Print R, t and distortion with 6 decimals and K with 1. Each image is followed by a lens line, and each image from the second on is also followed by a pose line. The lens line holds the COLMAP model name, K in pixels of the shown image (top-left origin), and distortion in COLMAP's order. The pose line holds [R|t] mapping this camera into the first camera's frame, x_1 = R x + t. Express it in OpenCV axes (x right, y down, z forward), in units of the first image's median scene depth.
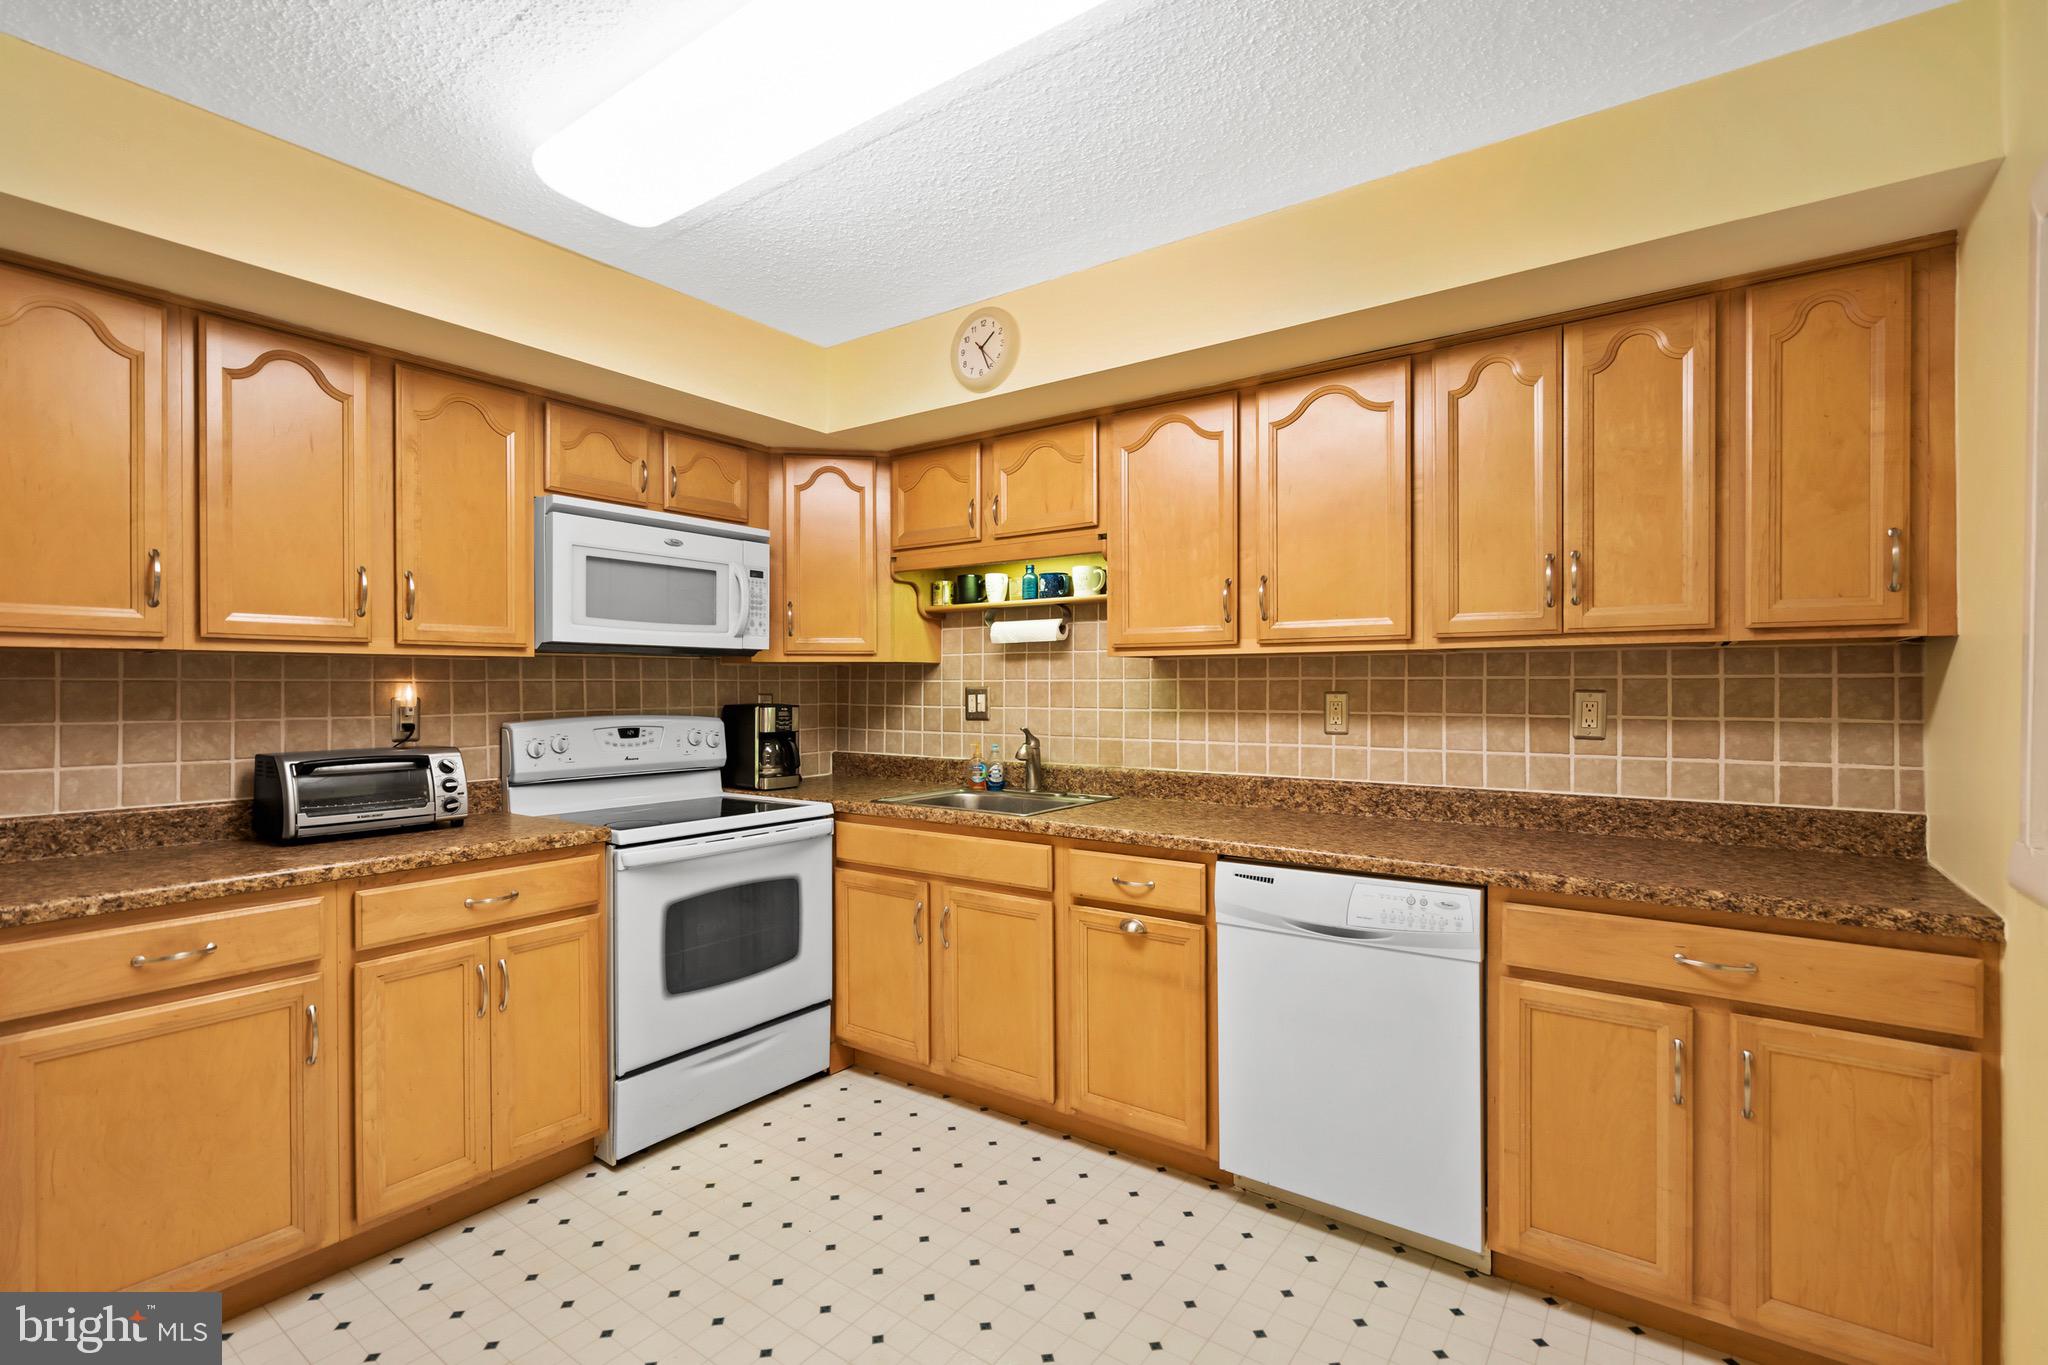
lens RADIAL K [[924.7, 0, 1018.9], [0, 924.7, 695.3], [0, 0, 1]] dist [-0.011345, 0.008971]
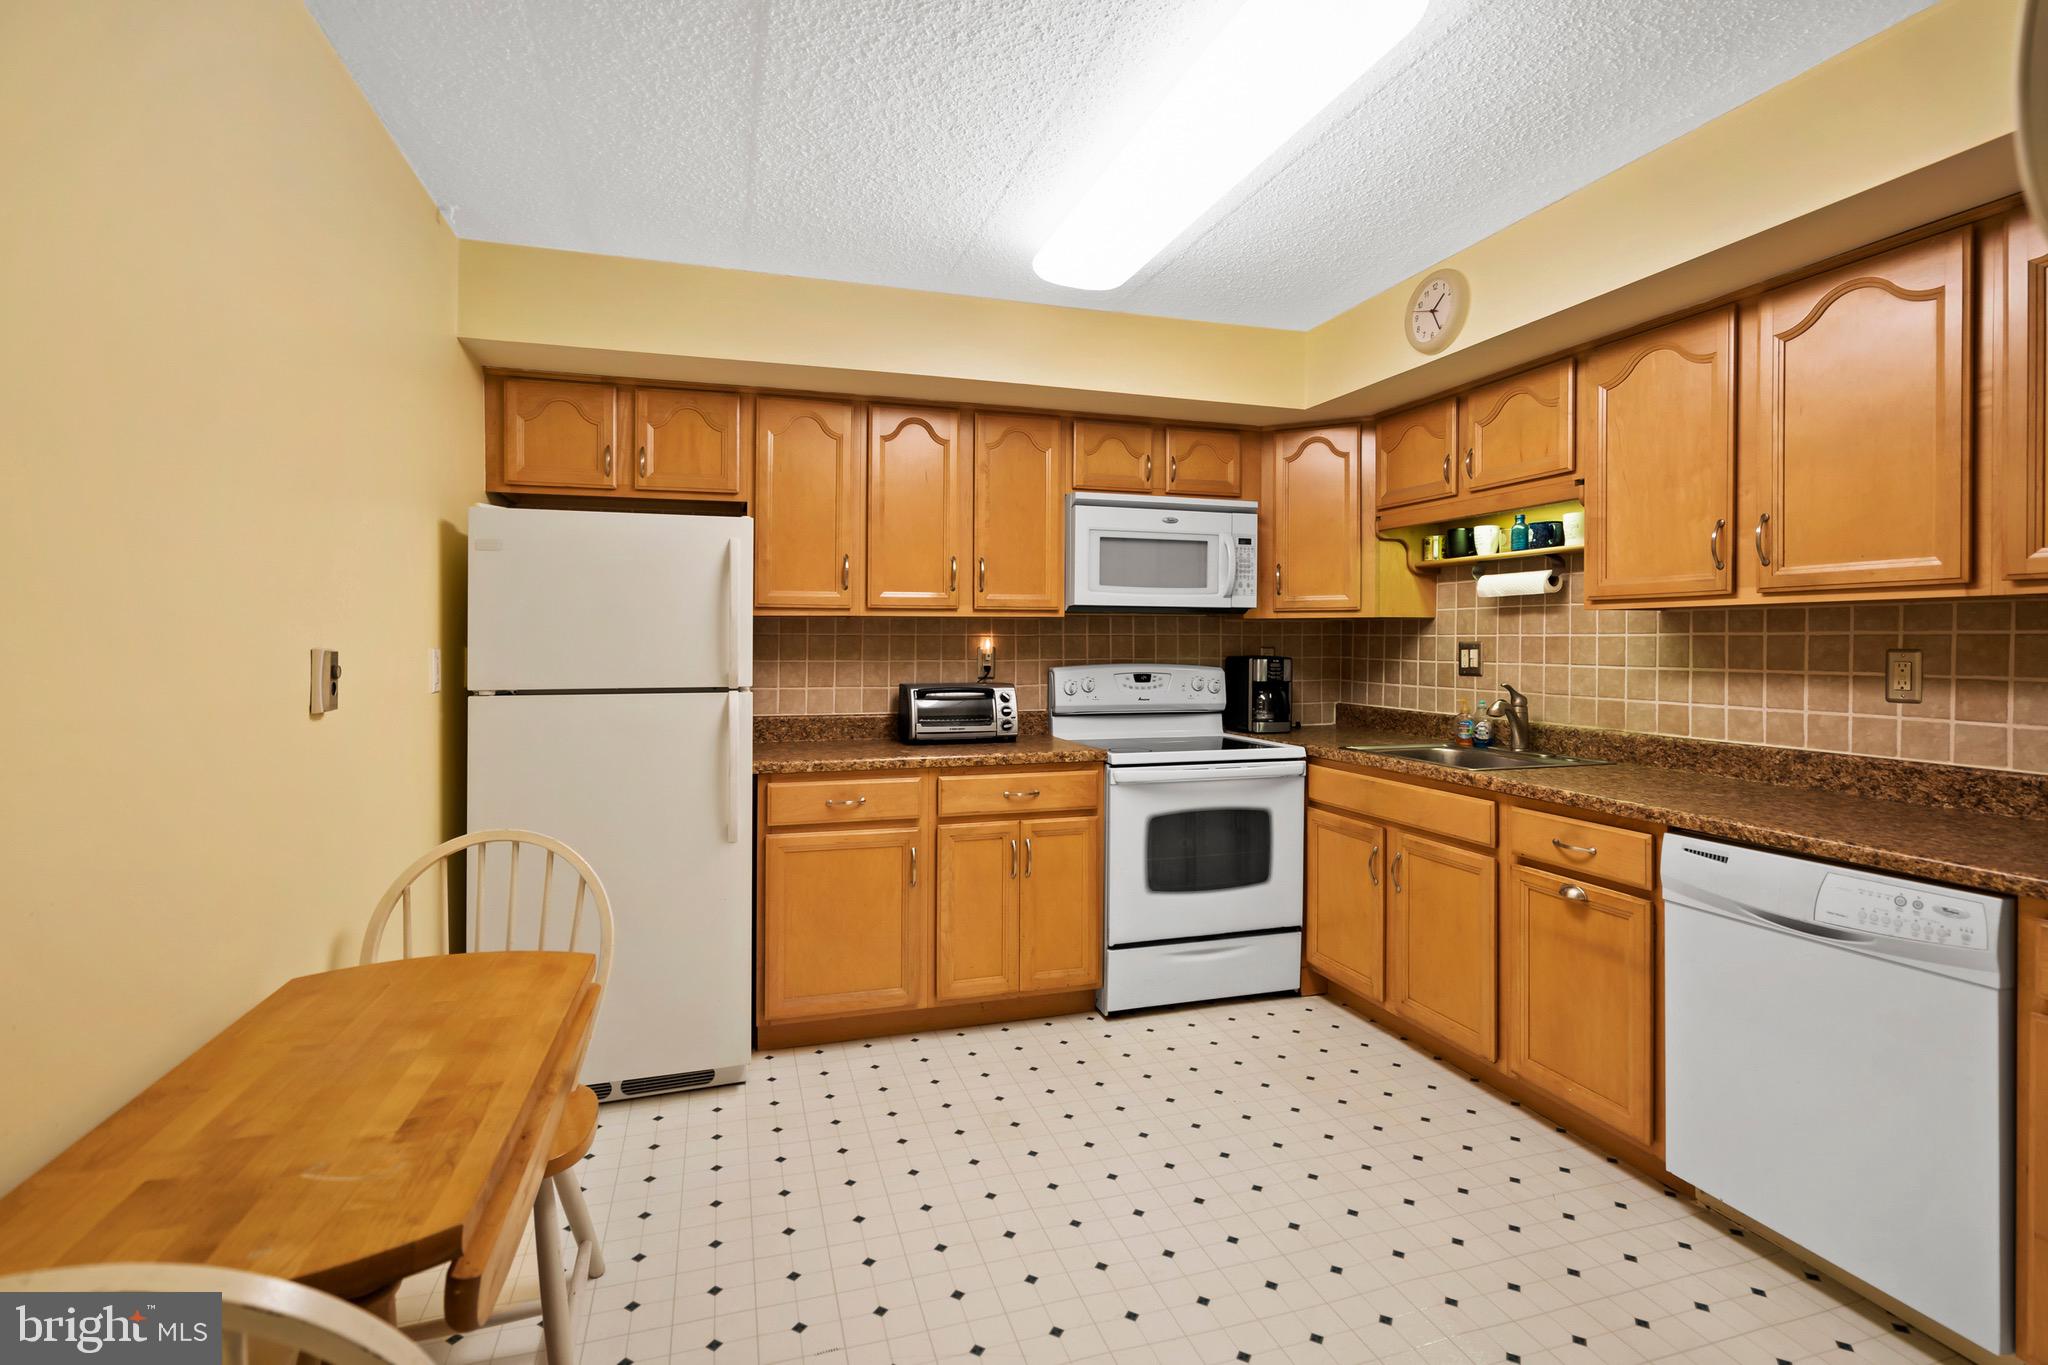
lens RADIAL K [[944.8, 0, 1029.4], [0, 944.8, 647.7], [0, 0, 1]] dist [-0.000022, 0.000691]
pose [[0.809020, 0.008092, -0.587726, 0.230182], [-0.009614, 0.999954, 0.000533, 0.001667], [0.587703, 0.005220, 0.809060, -0.117816]]
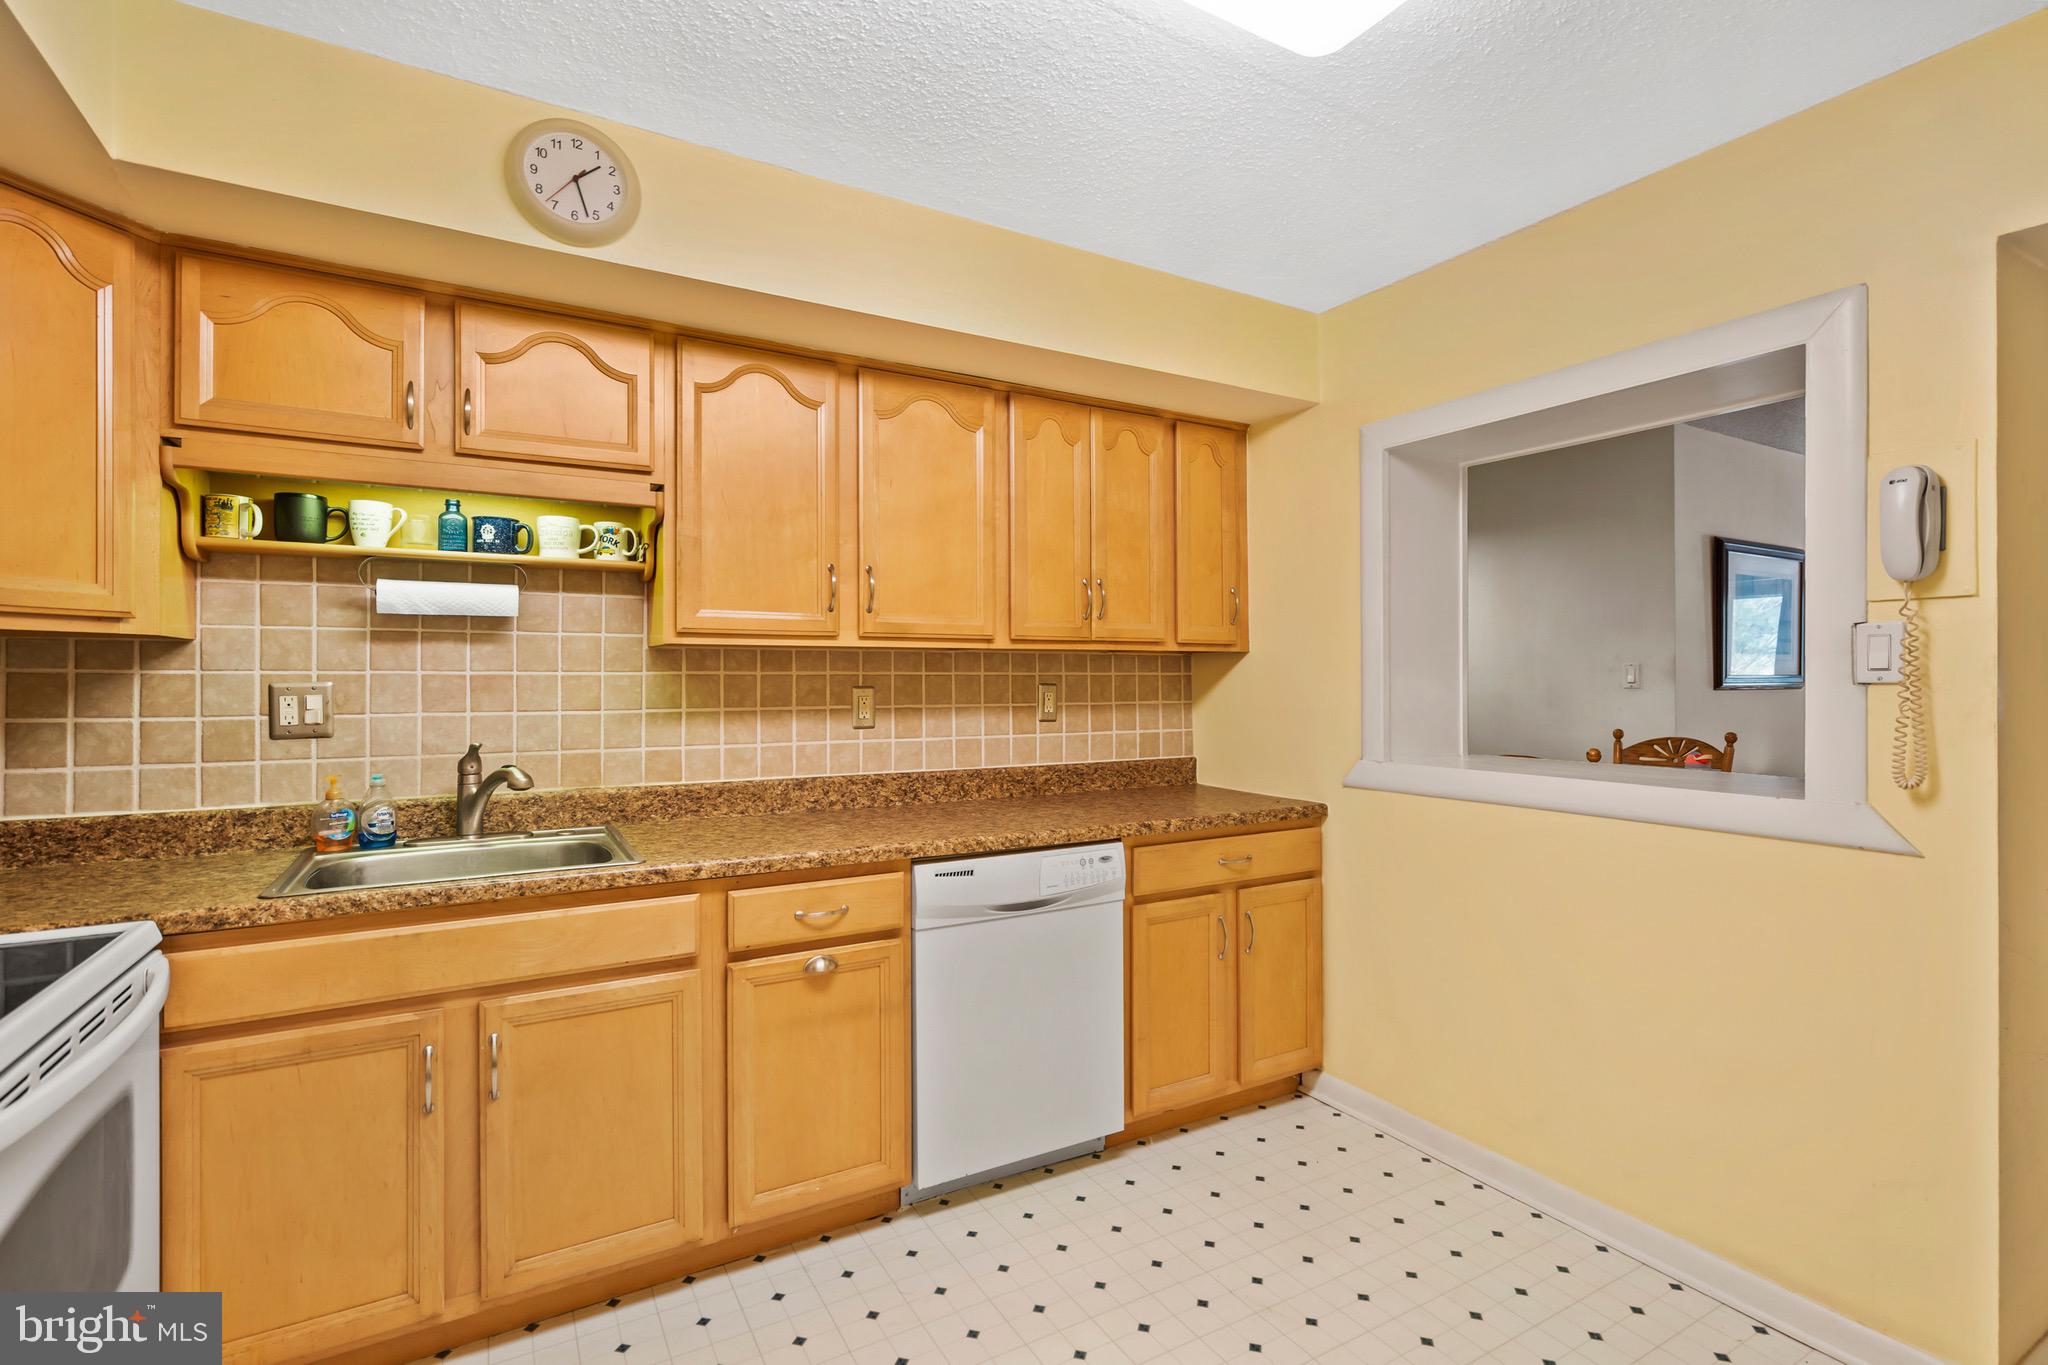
lens RADIAL K [[936.3, 0, 1025.0], [0, 936.3, 678.1], [0, 0, 1]] dist [0.000241, 0.000155]
pose [[0.417852, 0.000804, 0.908515, -0.555828], [0.008976, 0.999947, -0.005014, -0.006690], [-0.908471, 0.010250, 0.417822, 0.447378]]
